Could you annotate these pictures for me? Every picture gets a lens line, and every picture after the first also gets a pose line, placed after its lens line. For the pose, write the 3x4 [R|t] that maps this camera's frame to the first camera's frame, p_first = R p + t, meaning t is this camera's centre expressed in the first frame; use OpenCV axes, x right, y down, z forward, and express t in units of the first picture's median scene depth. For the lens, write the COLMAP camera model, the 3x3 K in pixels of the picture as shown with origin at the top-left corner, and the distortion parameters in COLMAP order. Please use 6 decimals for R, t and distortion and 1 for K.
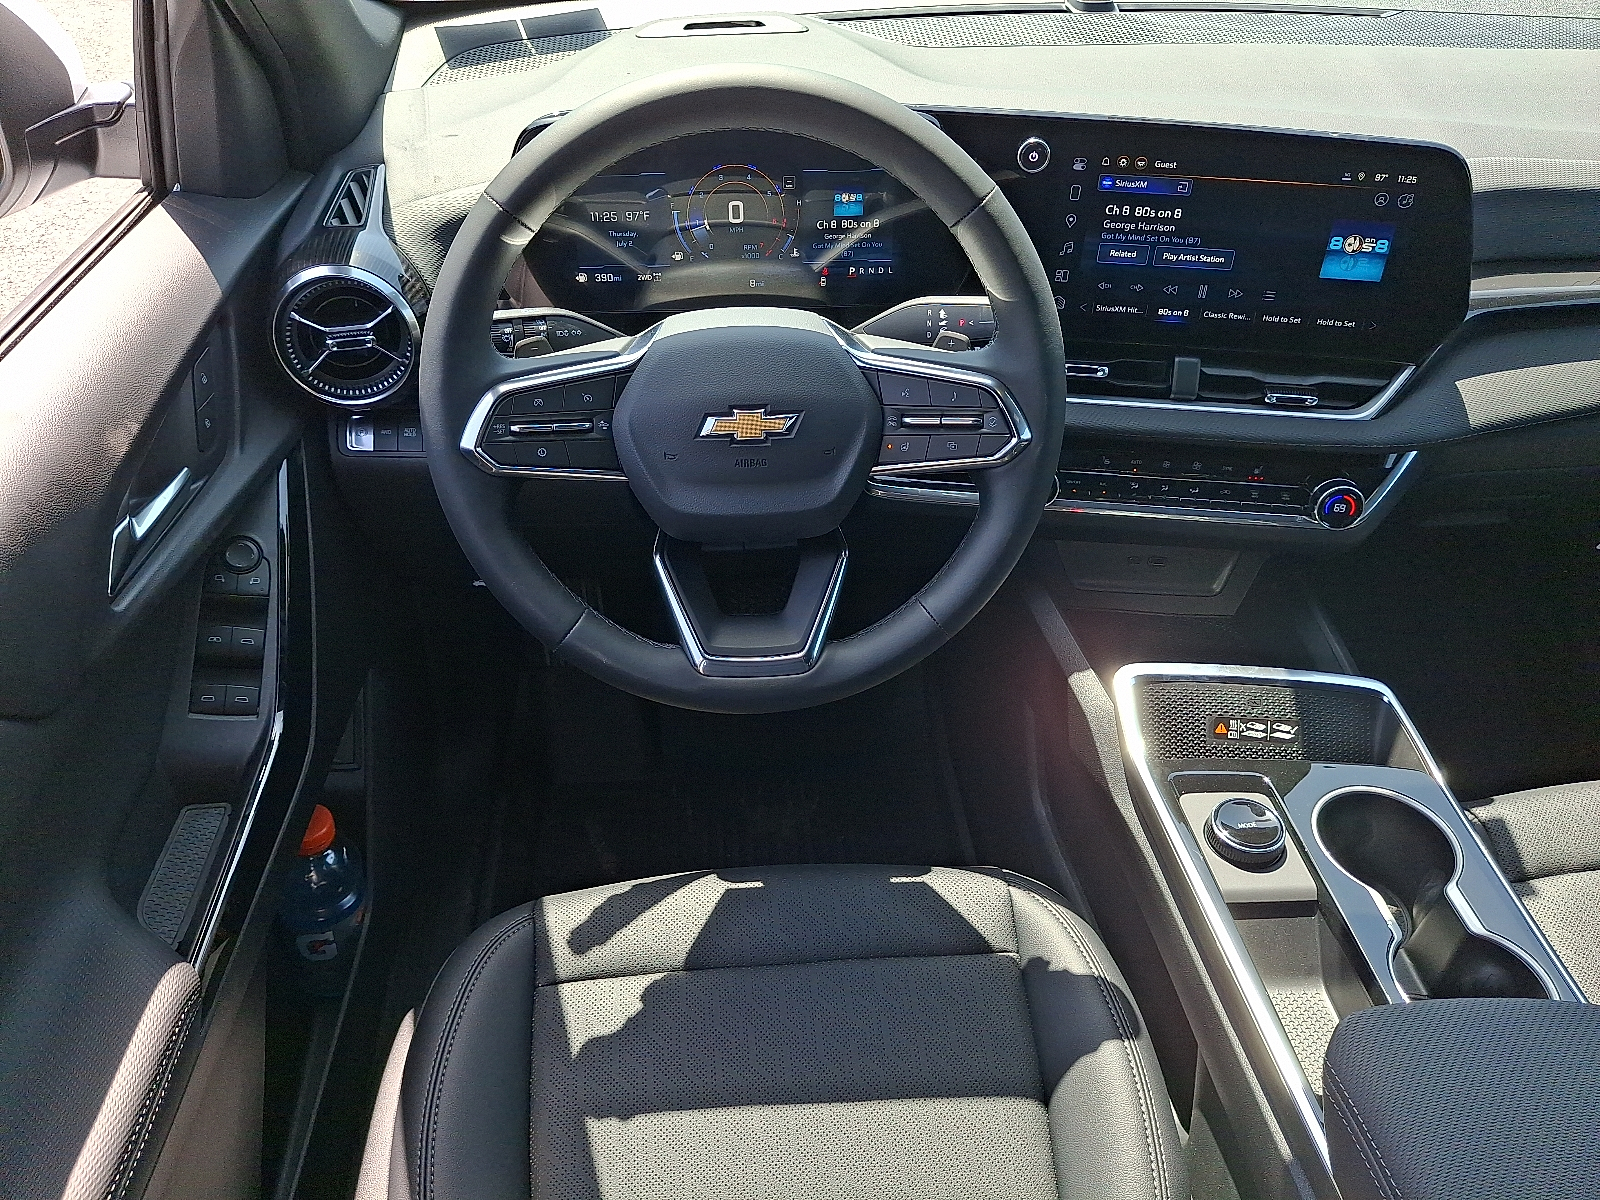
lens RADIAL K [[1225.7, 0, 800.0], [0, 1225.7, 600.0], [0, 0, 1]] dist [0.059232, -0.224996]
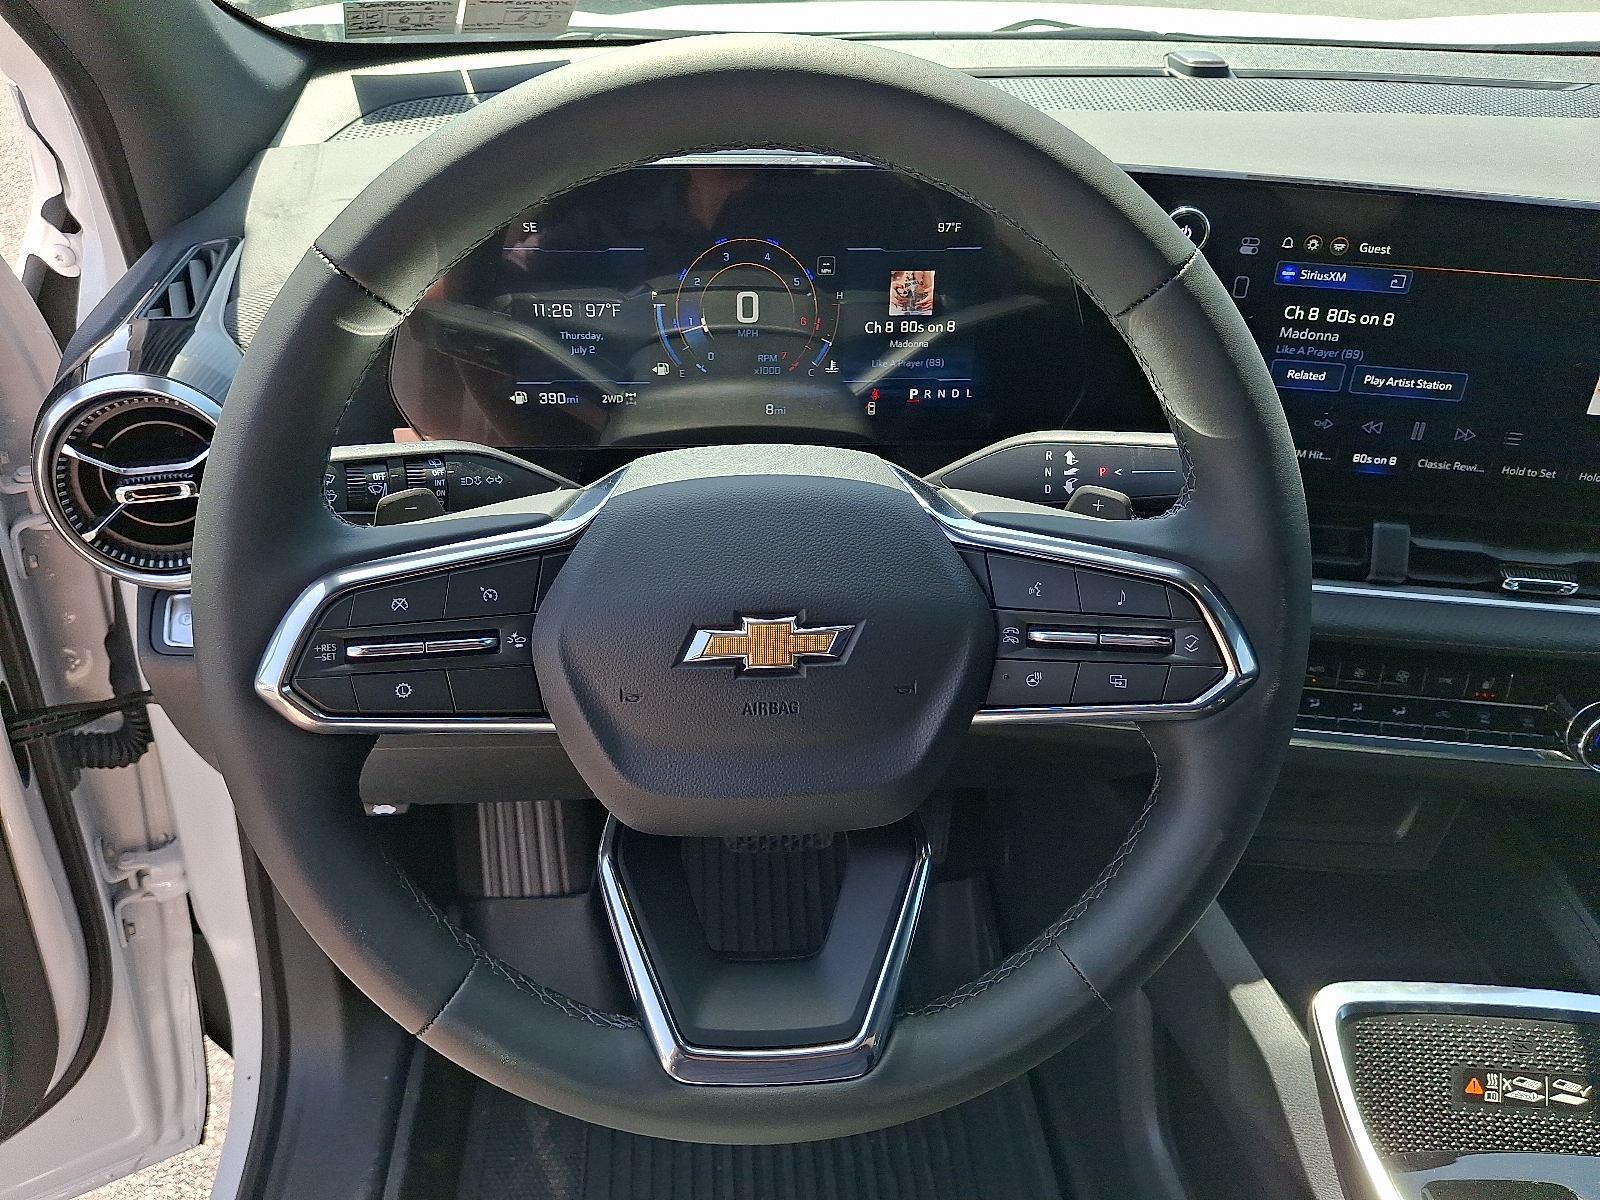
lens RADIAL K [[1187.5, 0, 800.0], [0, 1187.5, 600.0], [0, 0, 1]] dist [0.002967, -0.104916]
pose [[0.999912, 0.011908, 0.005856, -0.025487], [-0.011253, 0.994784, -0.101379, -0.089160], [-0.007033, 0.101304, 0.994831, 0.369926]]
